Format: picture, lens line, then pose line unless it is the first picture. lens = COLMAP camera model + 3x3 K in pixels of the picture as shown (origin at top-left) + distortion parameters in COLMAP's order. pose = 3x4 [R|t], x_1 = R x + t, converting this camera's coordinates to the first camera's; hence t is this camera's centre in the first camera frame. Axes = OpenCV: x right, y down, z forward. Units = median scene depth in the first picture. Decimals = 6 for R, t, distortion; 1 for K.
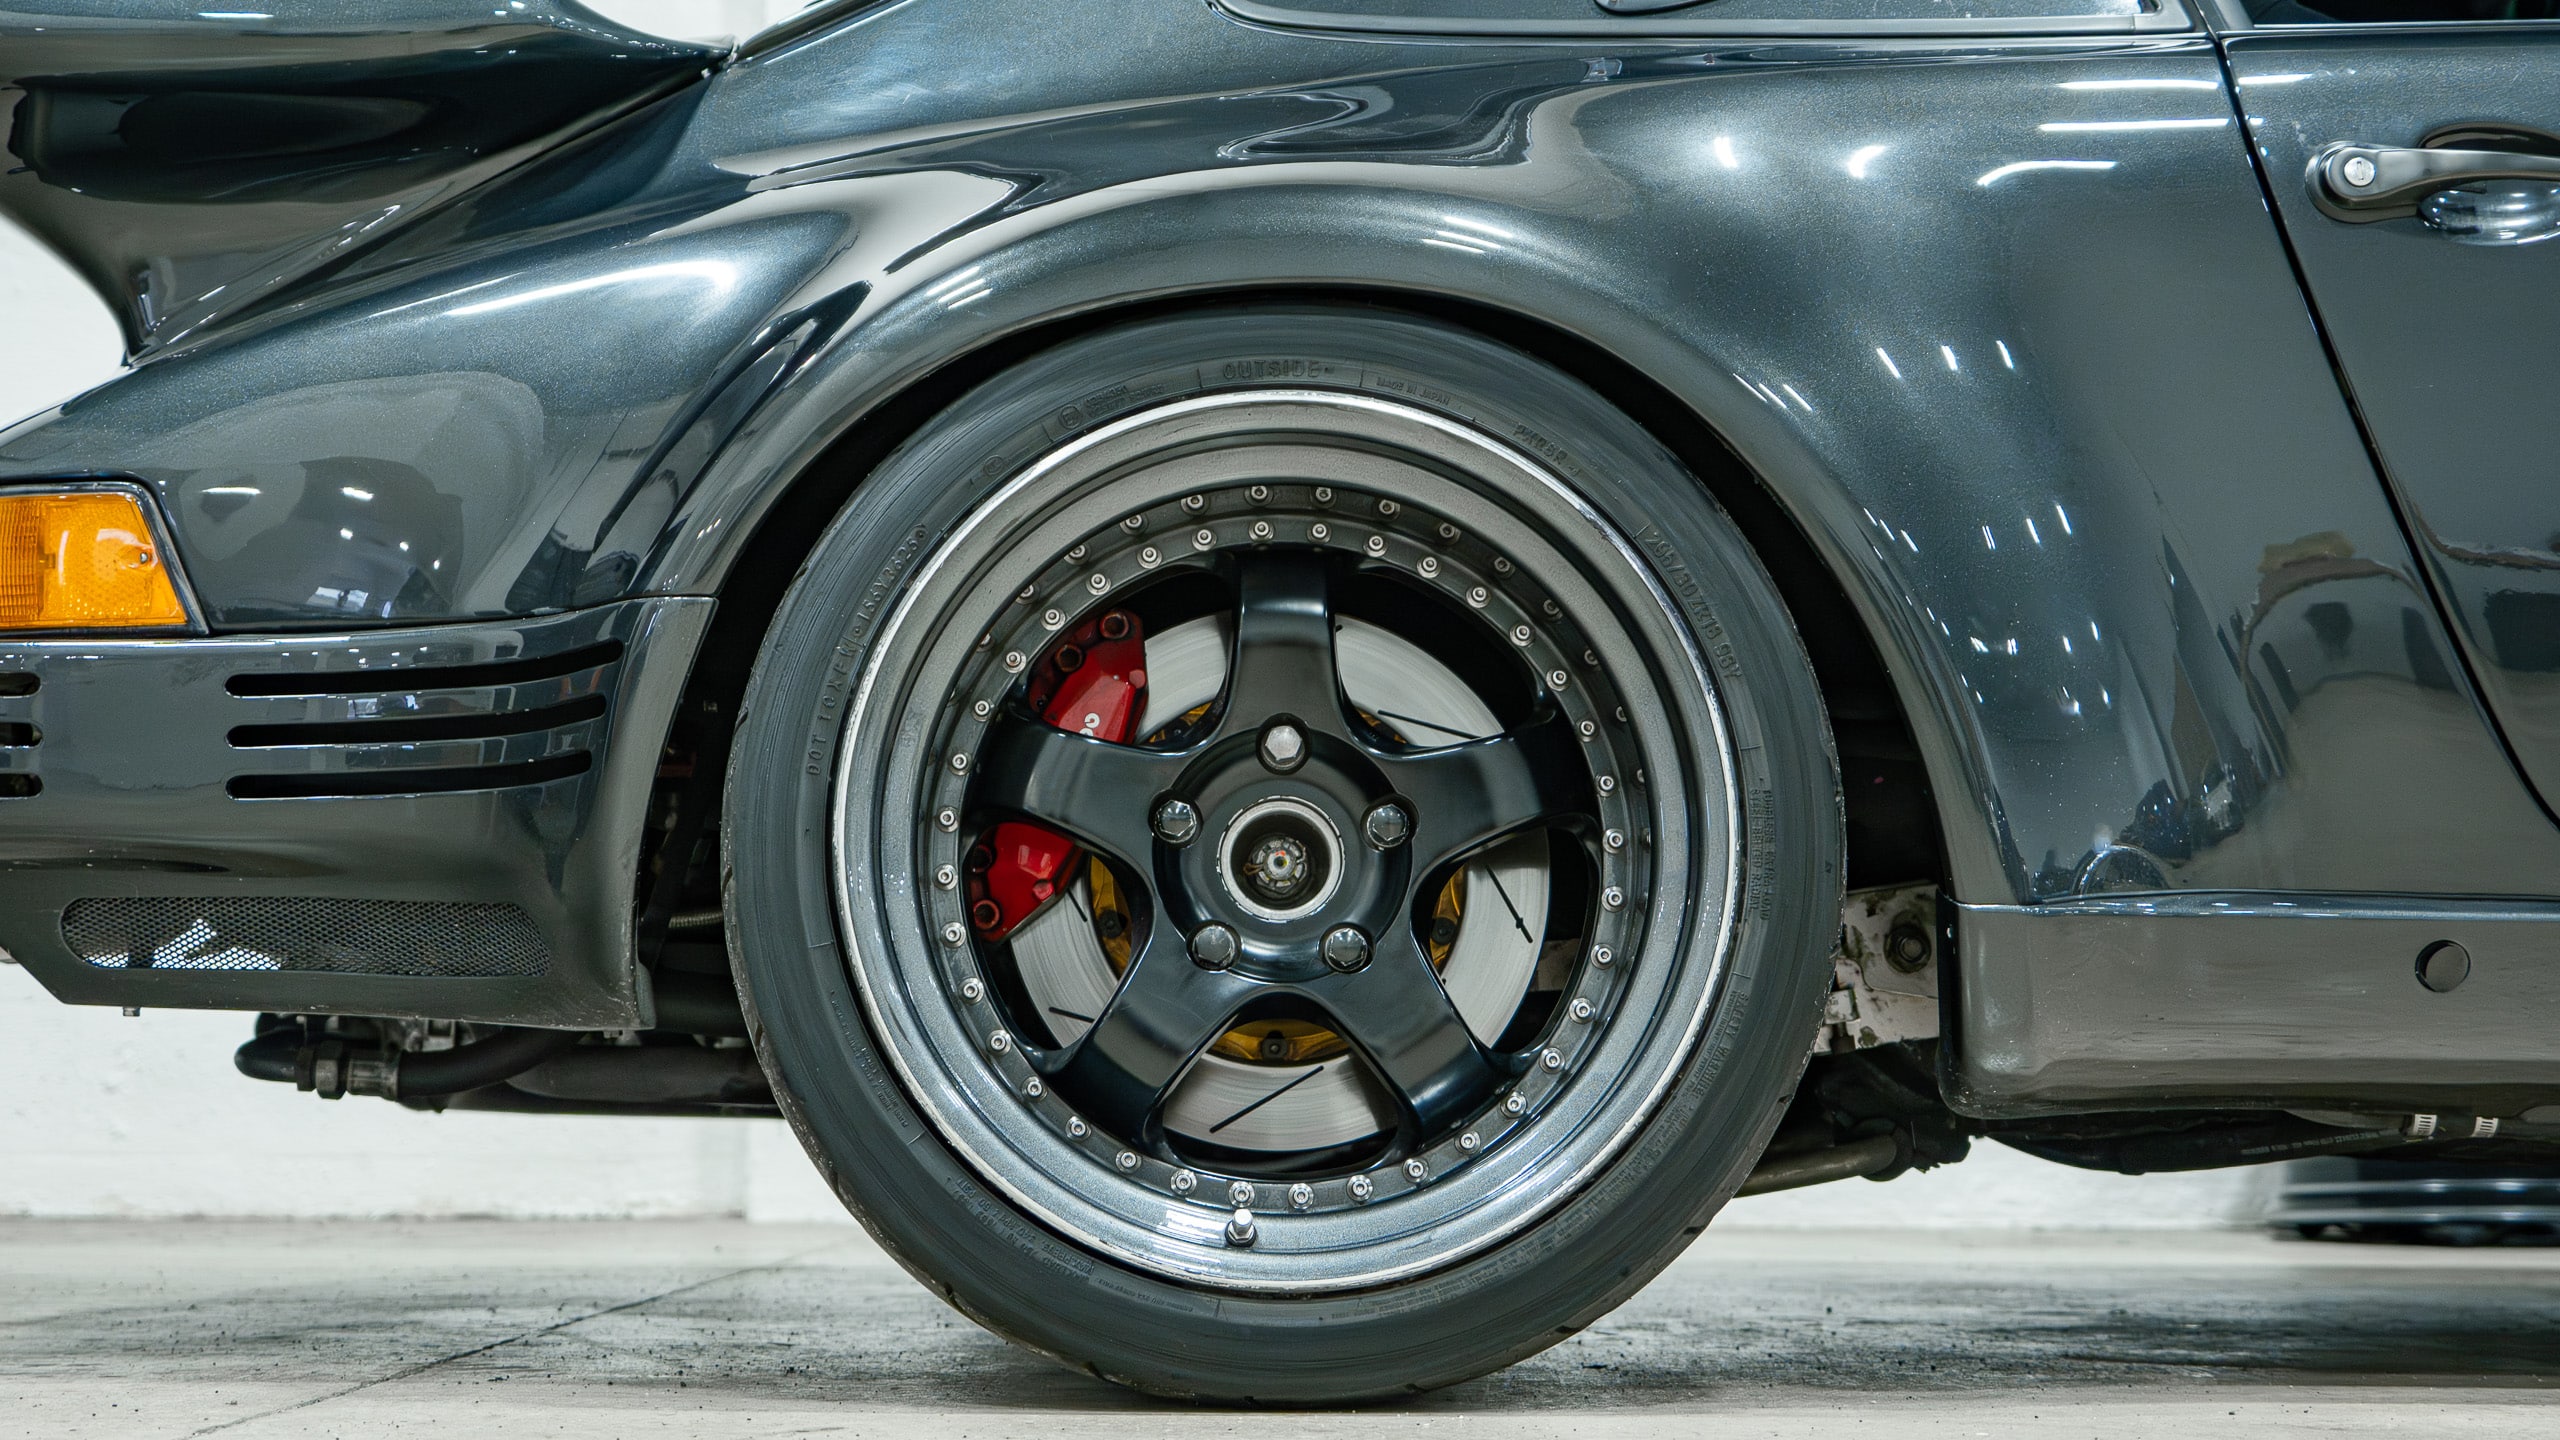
lens RADIAL K [[3872.0, 0, 1274.1], [0, 3872.0, 717.6], [0, 0, 1]] dist [0.029262, 0.000000]
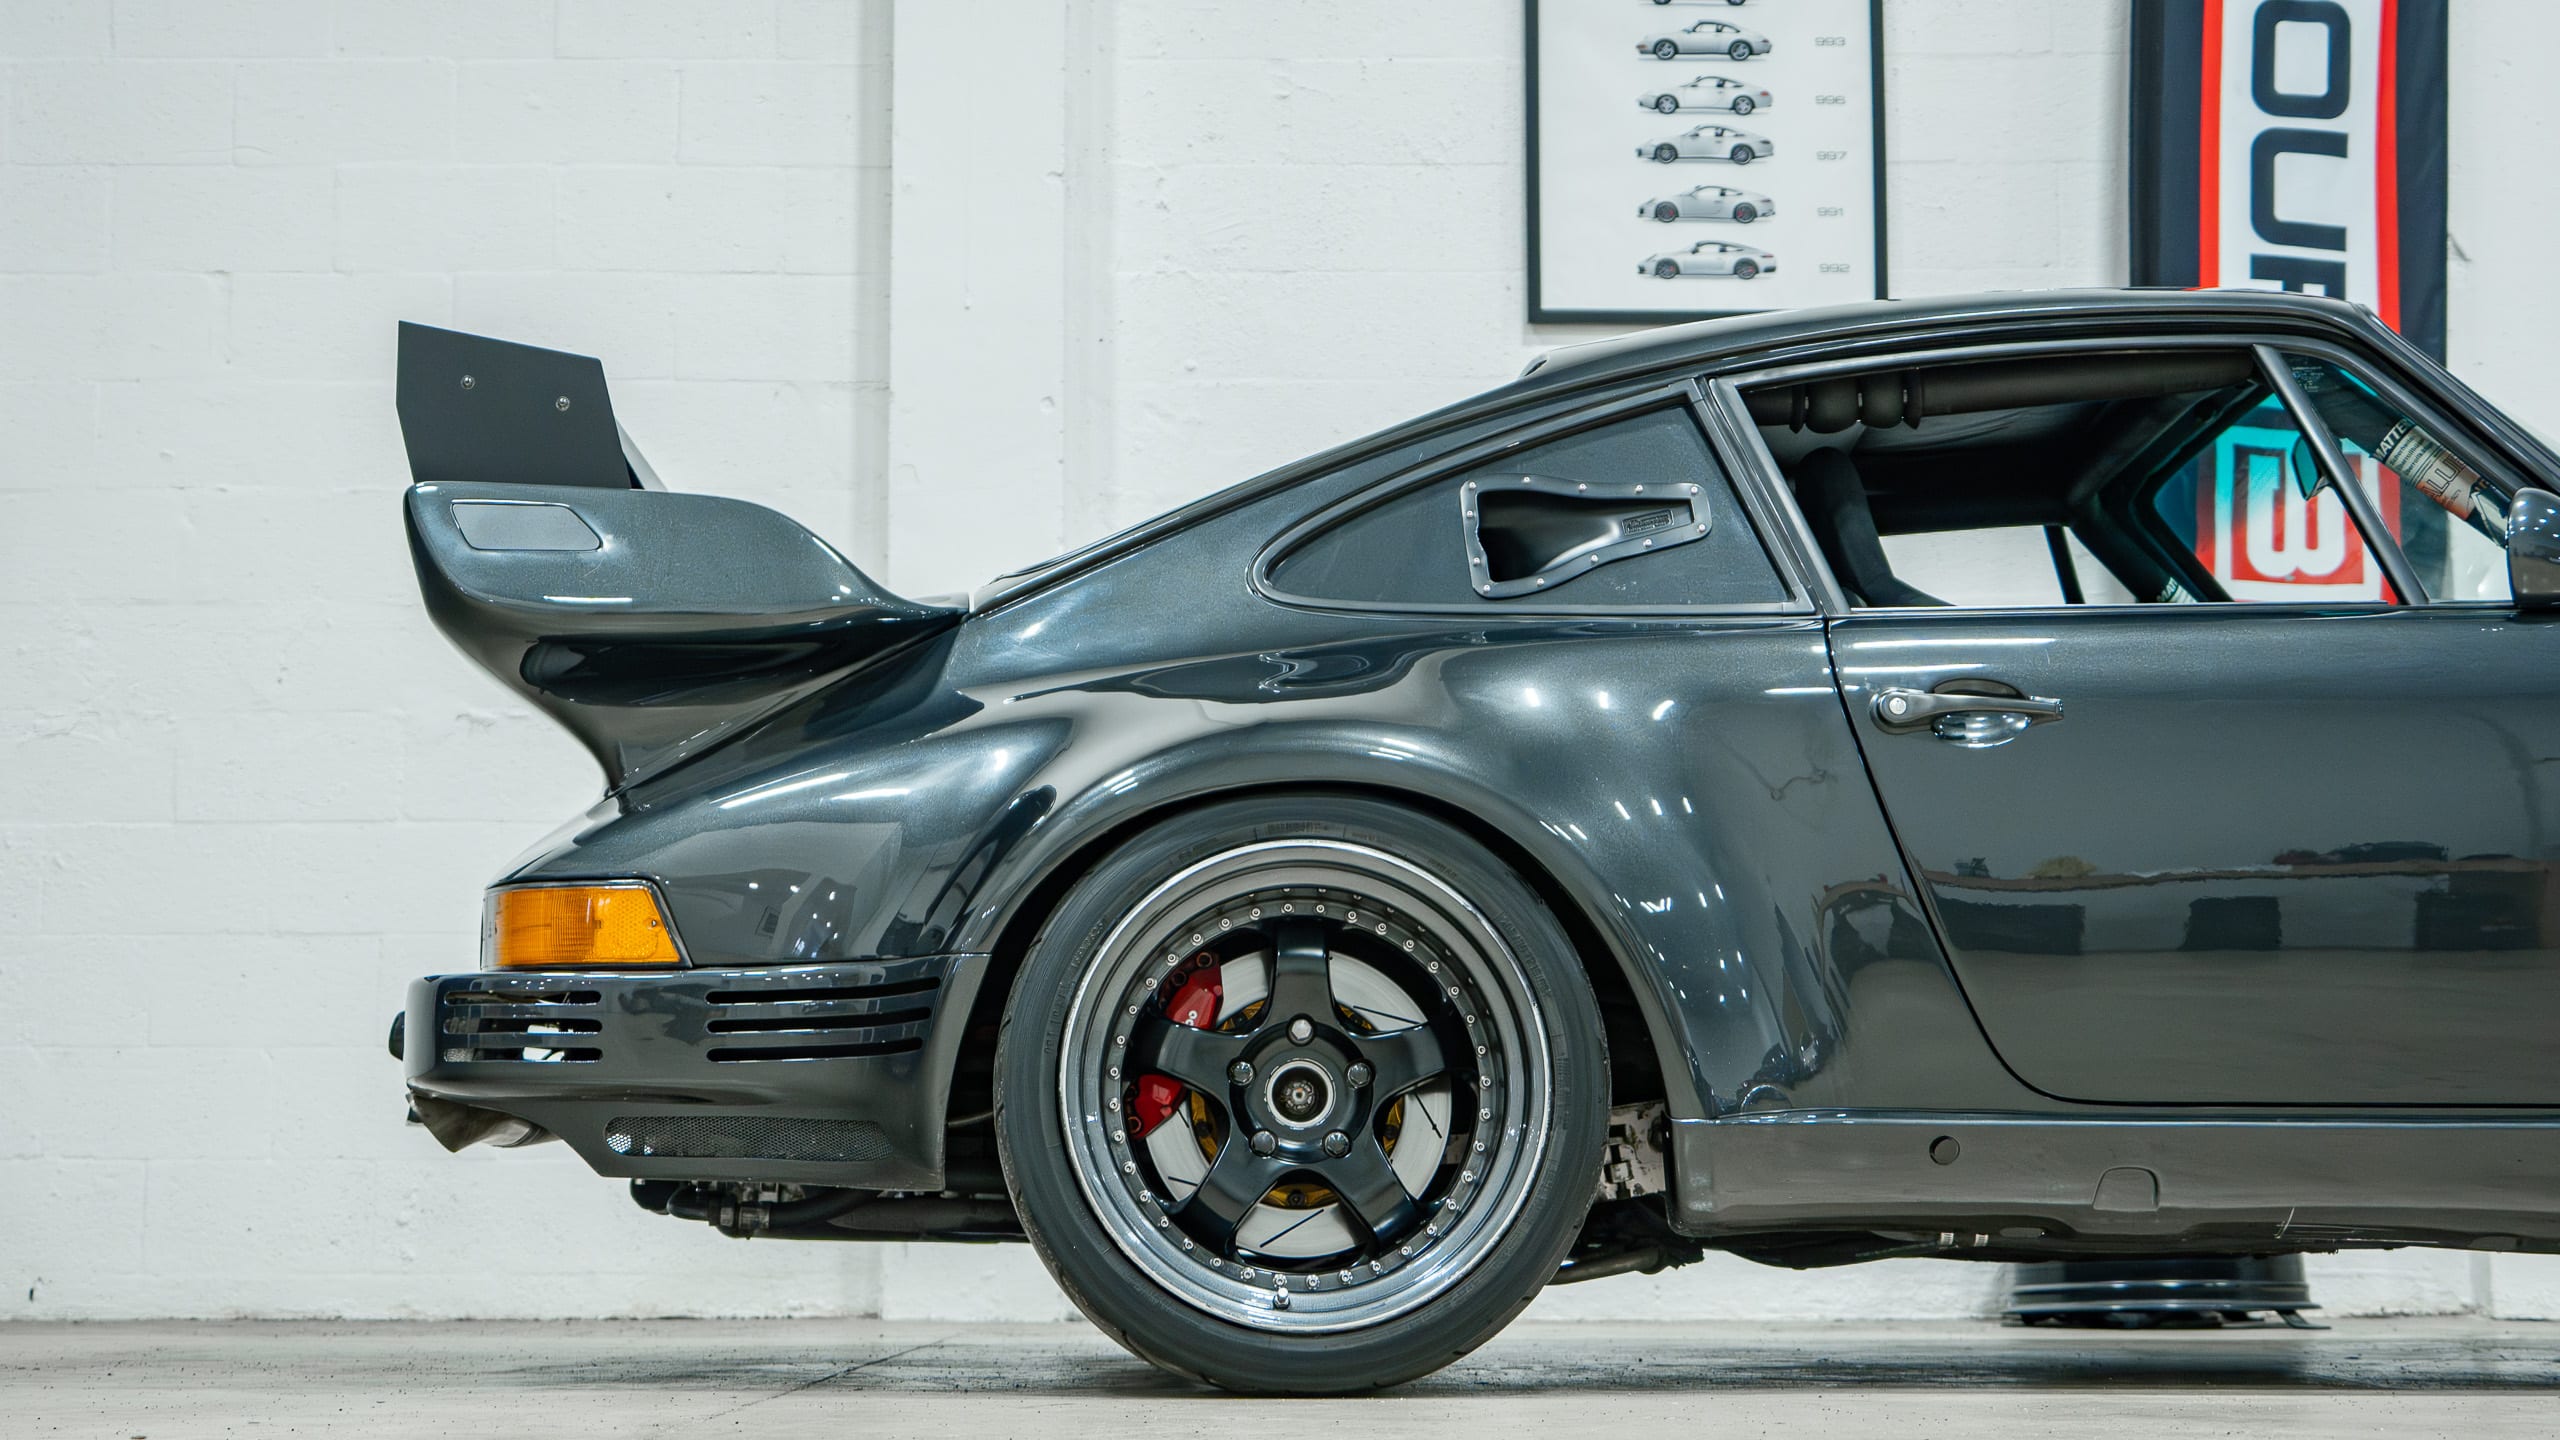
lens RADIAL K [[3872.0, 0, 1263.6], [0, 3872.0, 705.1], [0, 0, 1]] dist [0.029262, 0.000000]
pose [[0.999953, -0.005038, 0.008286, -0.028988], [0.005326, 0.999371, -0.035060, -0.080299], [-0.008104, 0.035103, 0.999351, -0.796962]]
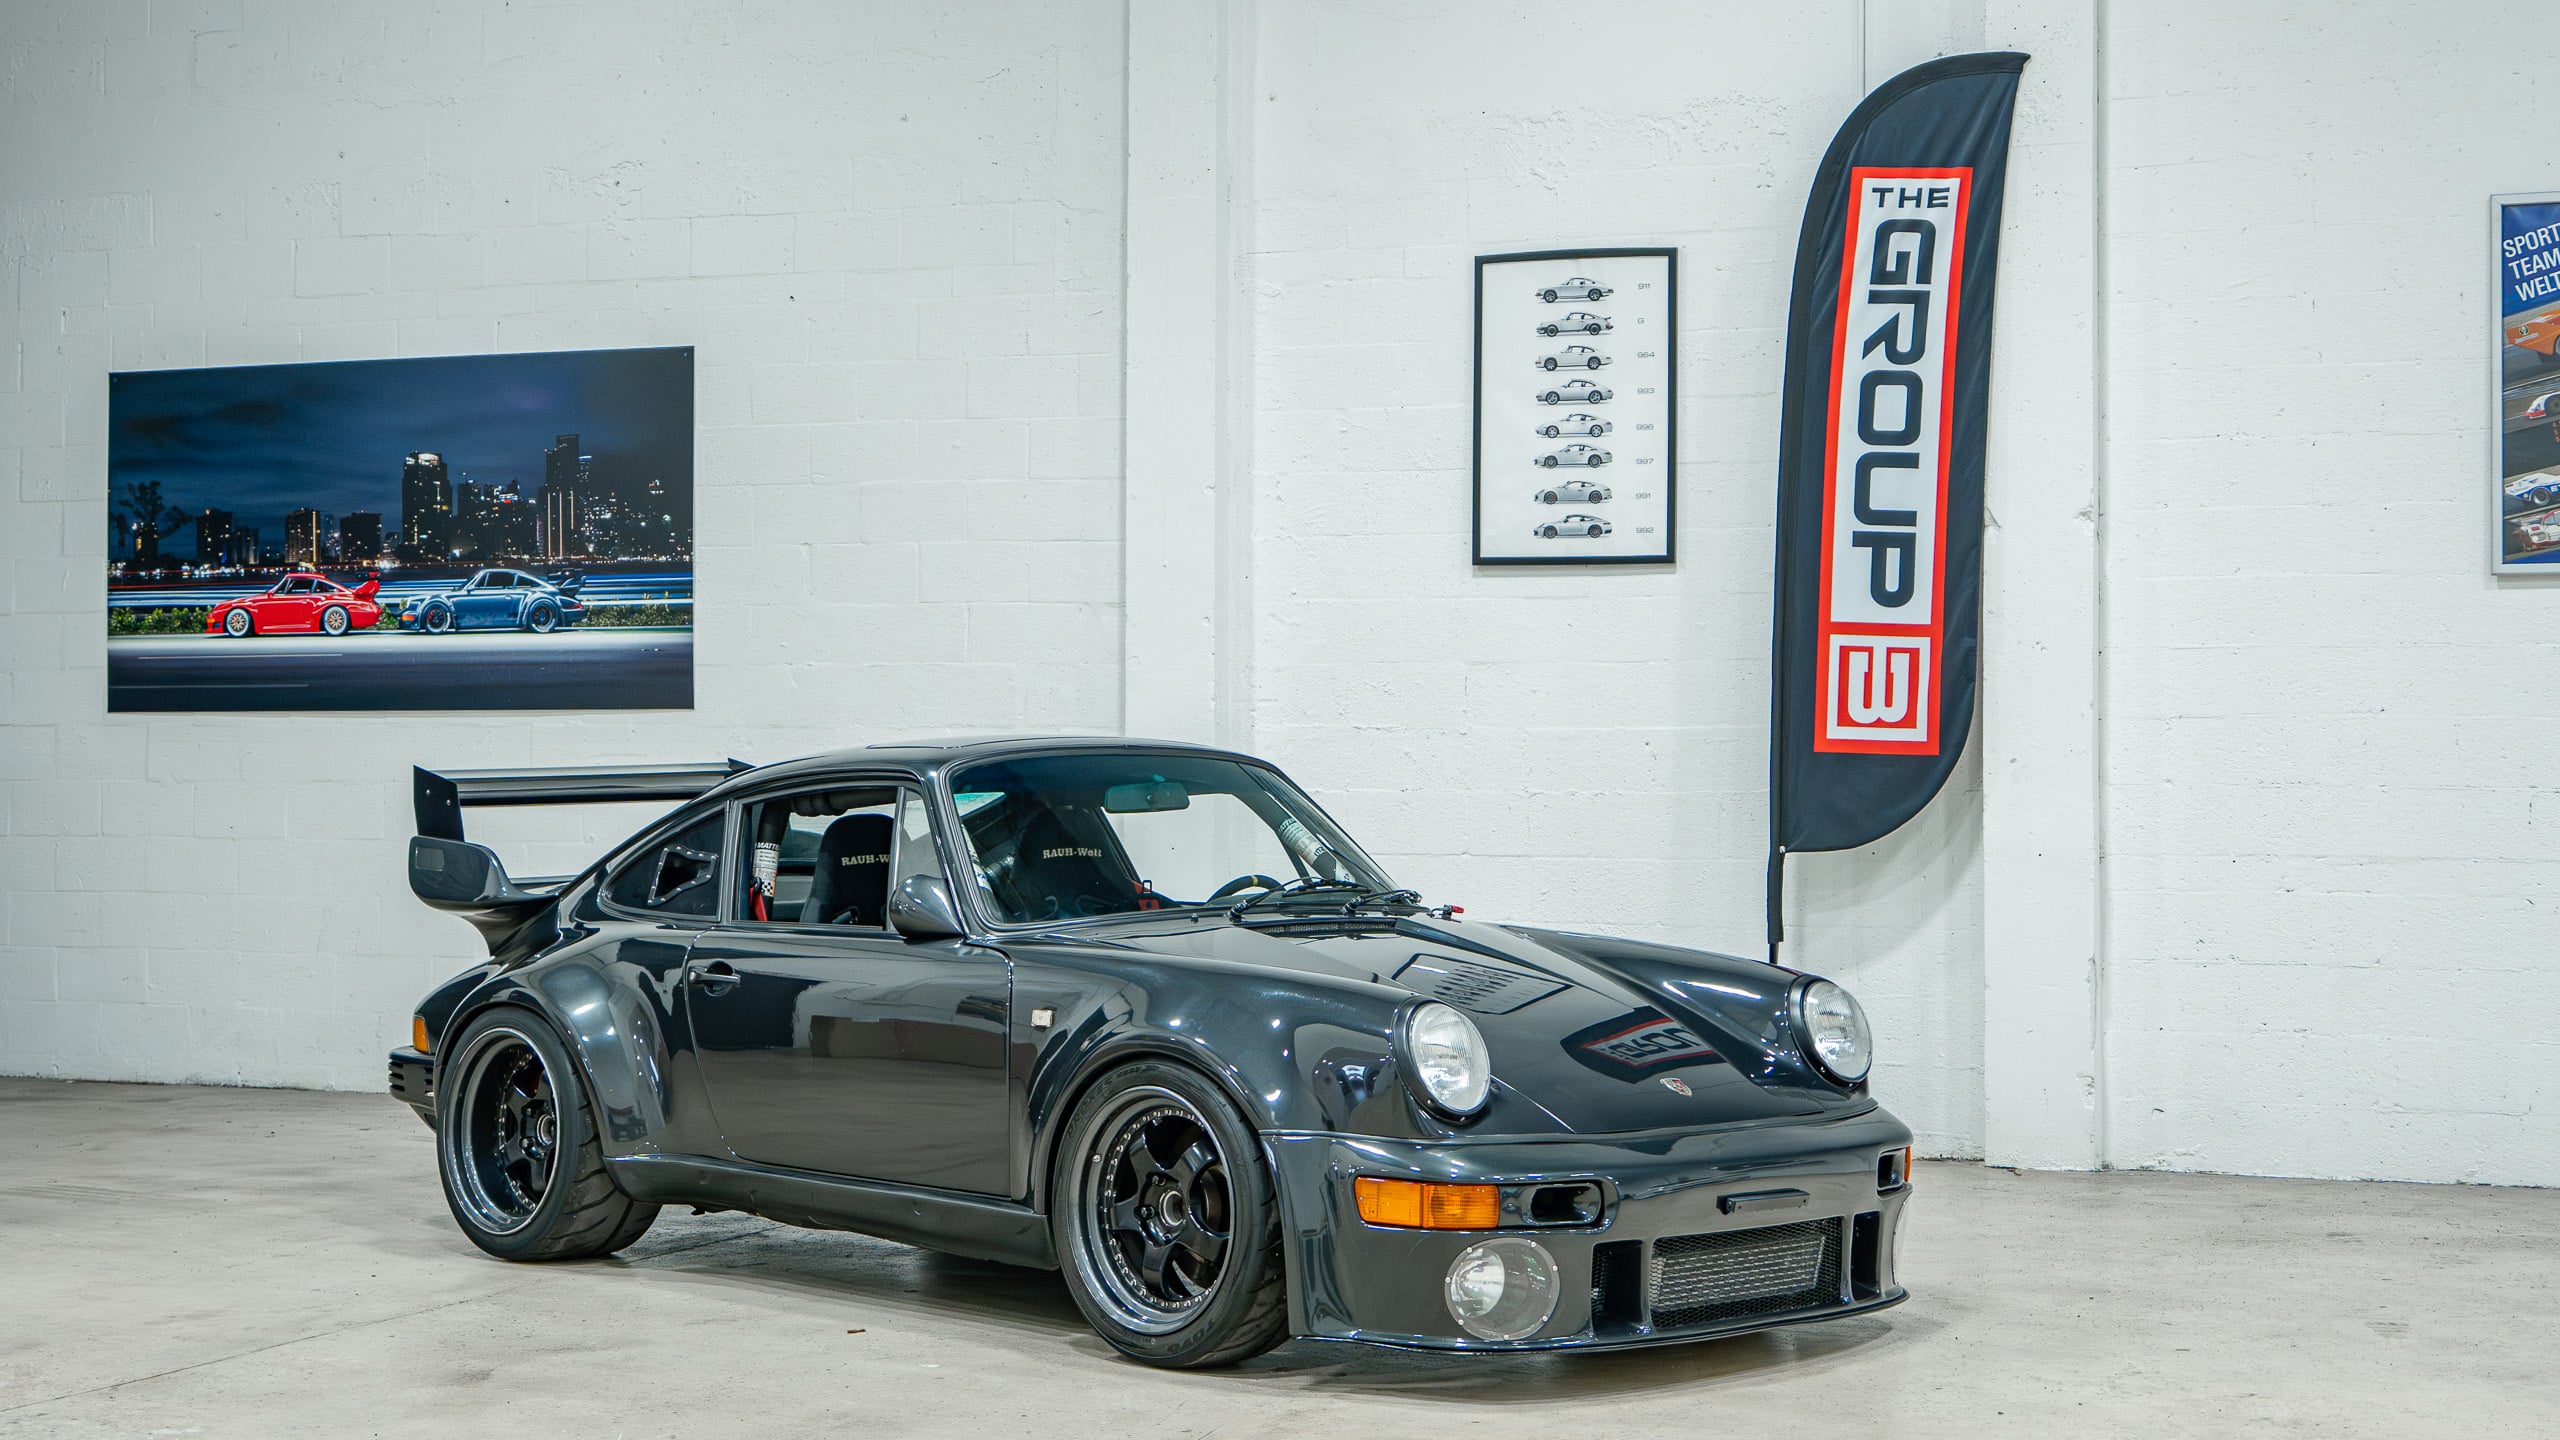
lens RADIAL K [[3858.2, 0, 1353.8], [0, 3858.2, 715.9], [0, 0, 1]] dist [0.007374, 0.000000]
pose [[0.932309, -0.004123, -0.361640, 2.017727], [0.034609, 0.996363, 0.077865, -0.721036], [0.360004, -0.085110, 0.929060, -2.741184]]
